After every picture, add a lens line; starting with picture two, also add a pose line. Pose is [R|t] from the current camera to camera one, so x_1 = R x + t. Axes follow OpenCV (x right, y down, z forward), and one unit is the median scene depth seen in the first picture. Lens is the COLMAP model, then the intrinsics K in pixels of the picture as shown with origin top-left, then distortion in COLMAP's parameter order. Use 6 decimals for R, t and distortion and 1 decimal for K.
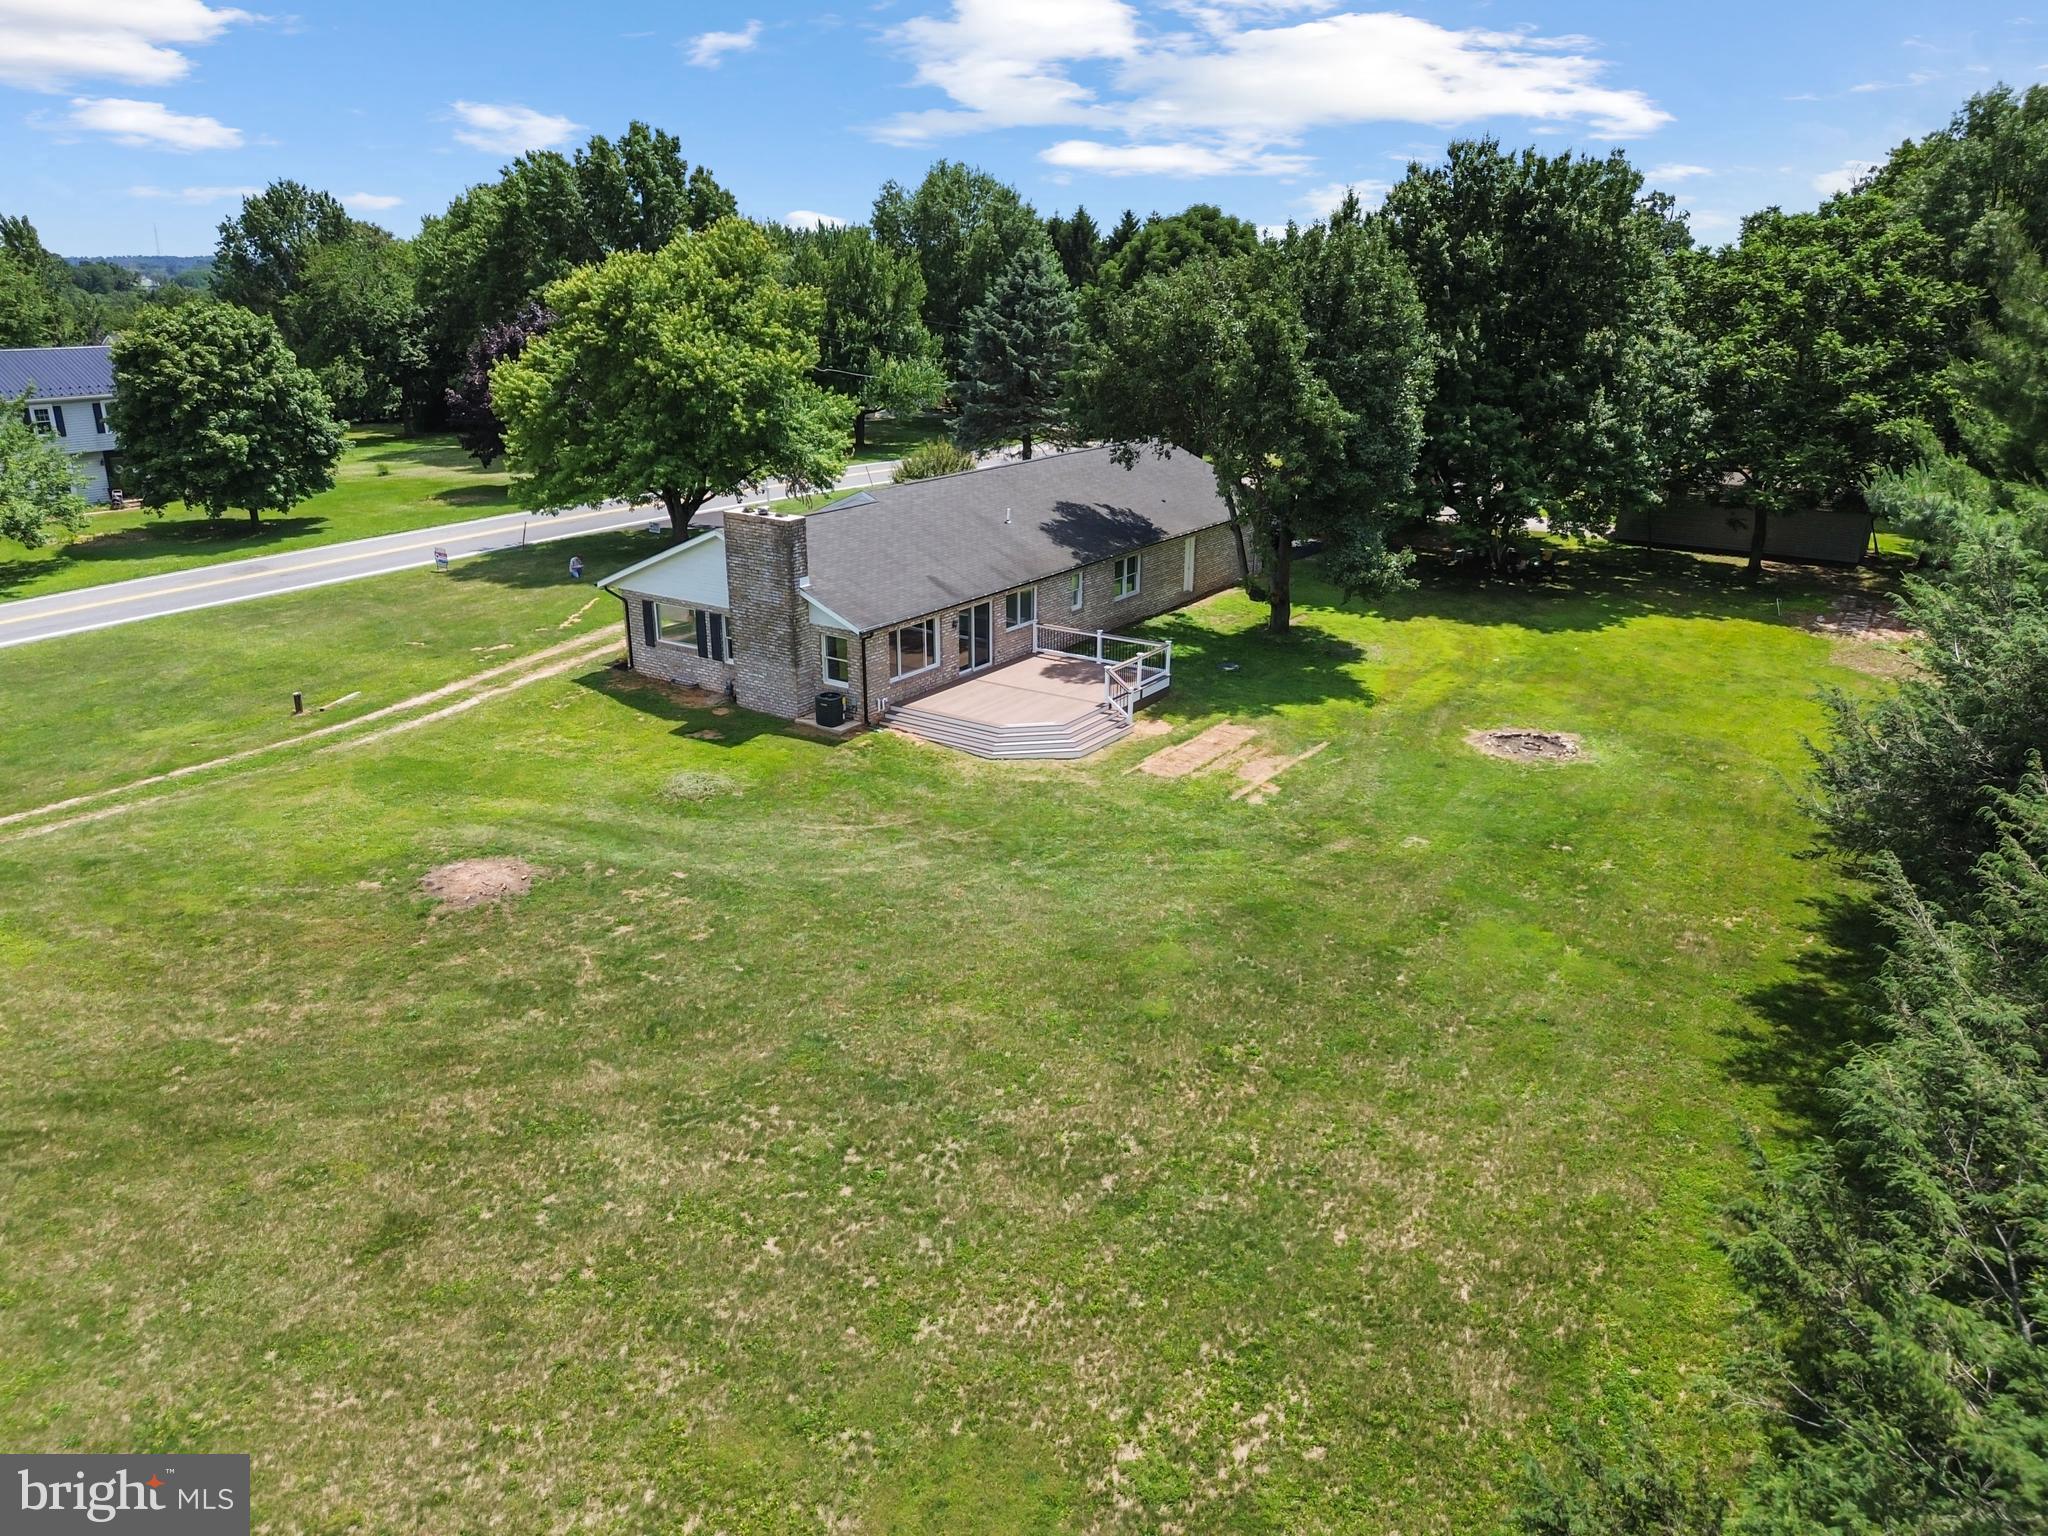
lens RADIAL K [[1450.2, 0, 1025.7], [0, 1450.2, 760.0], [0, 0, 1]] dist [0.073974, -0.064968]
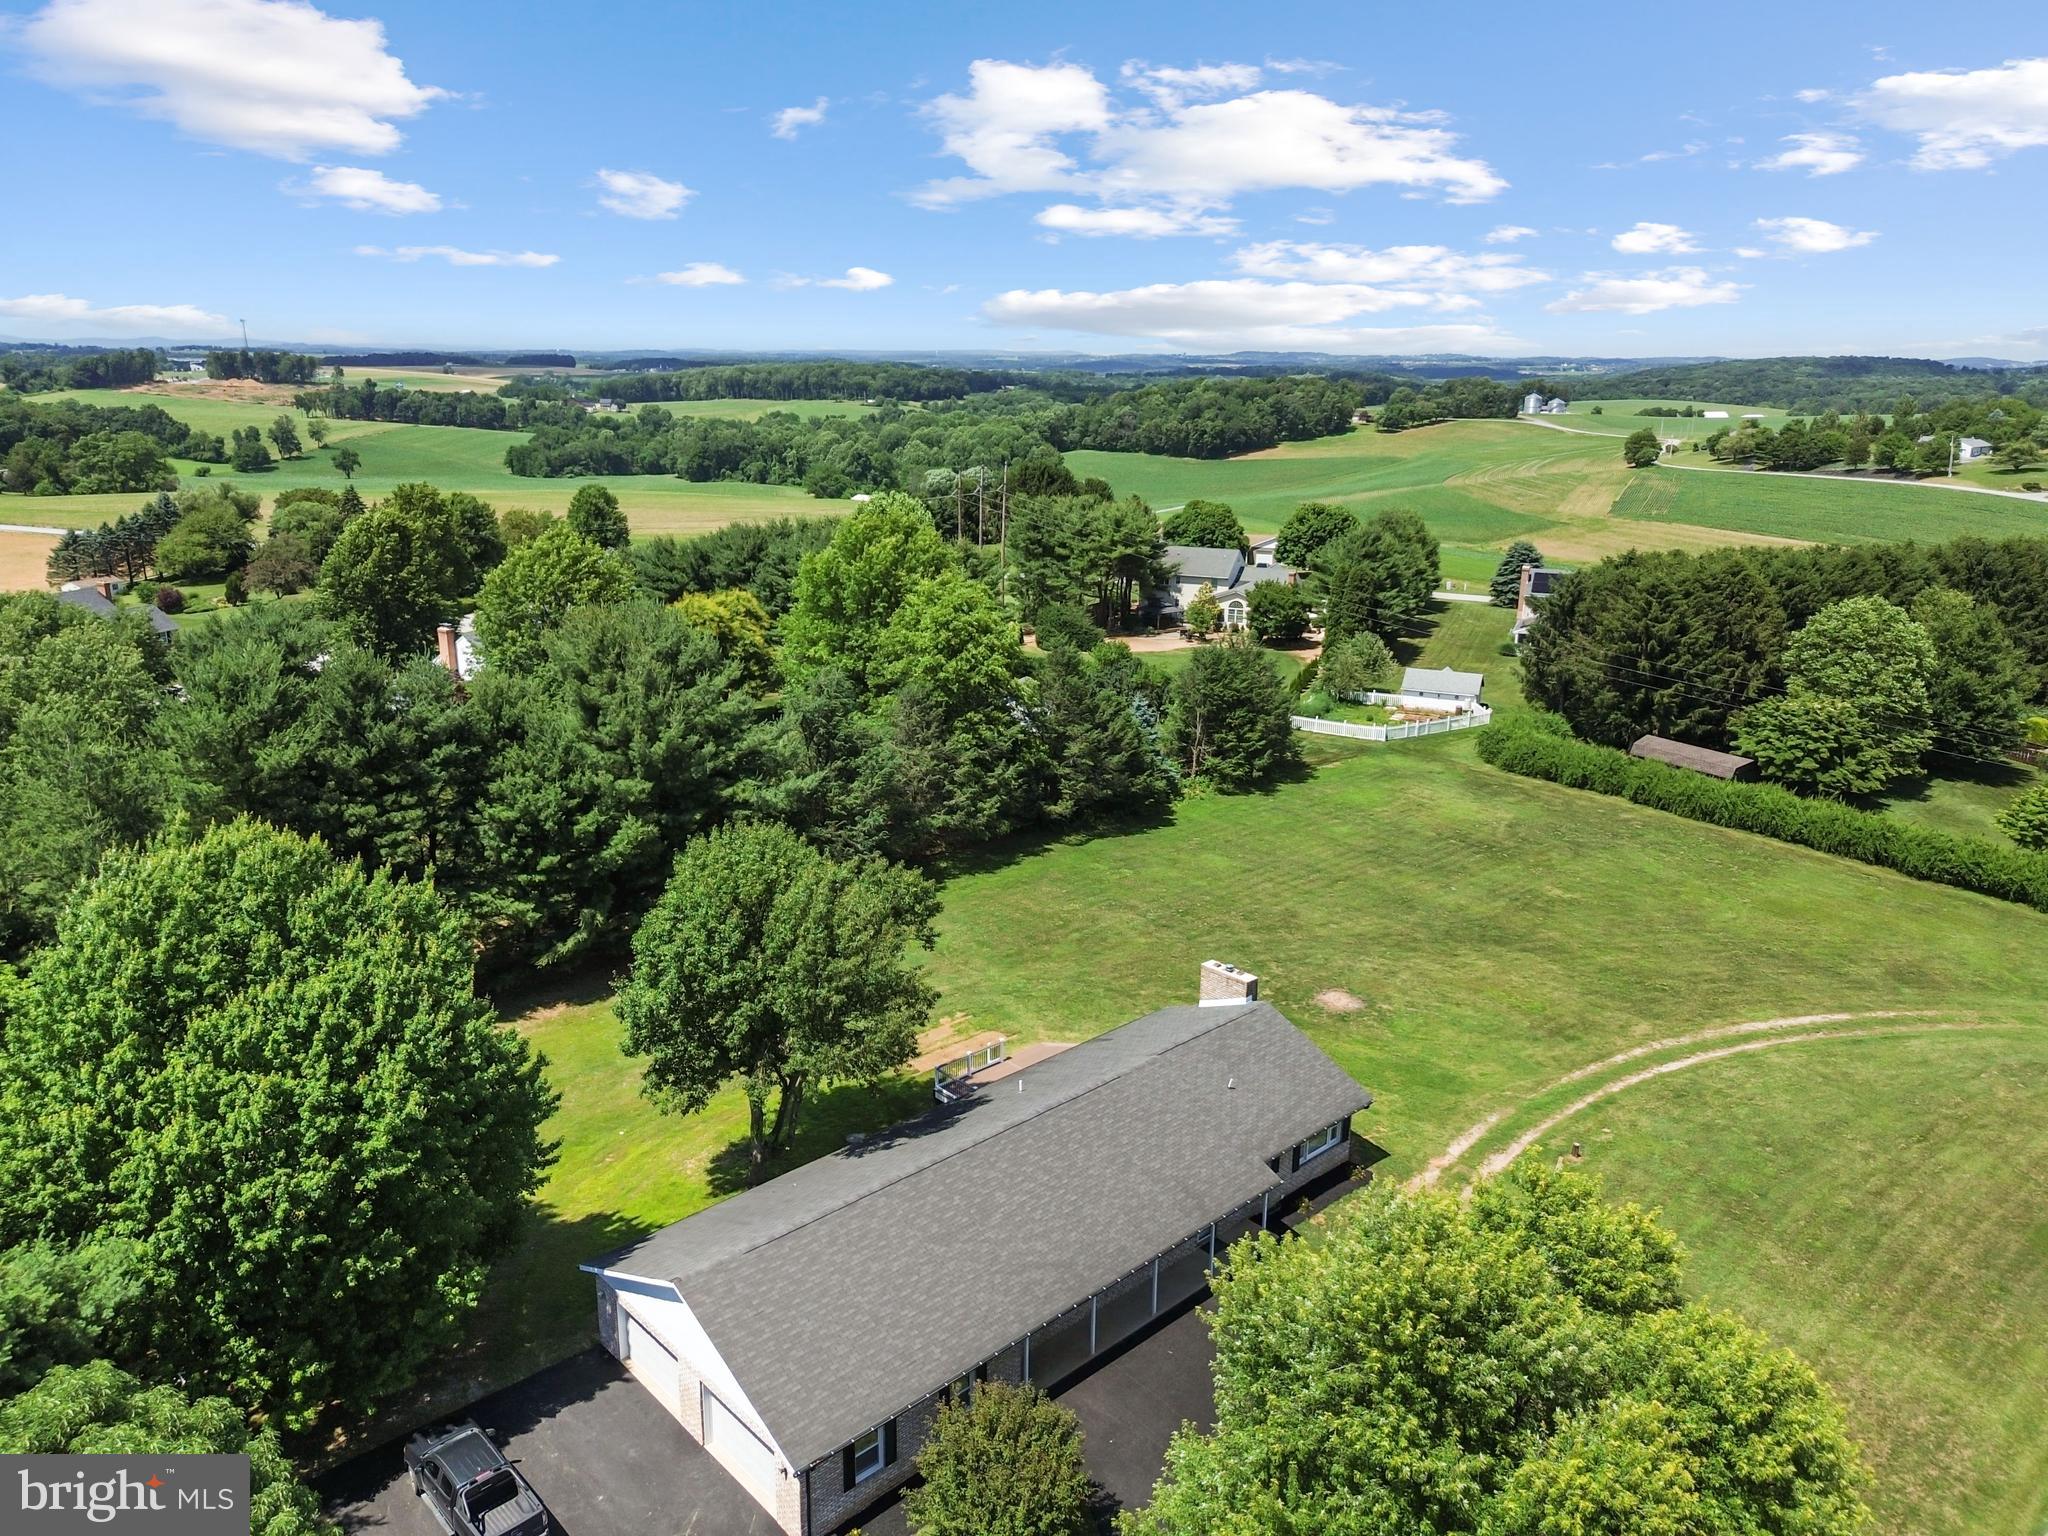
lens RADIAL K [[1449.4, 0, 1024.0], [0, 1449.4, 768.0], [0, 0, 1]] dist [0.087699, -0.115539]
pose [[-0.972817, -0.078232, 0.217959, -0.257149], [0.060684, 0.822195, 0.565962, -1.086151], [-0.223481, 0.563805, -0.795098, 1.919569]]
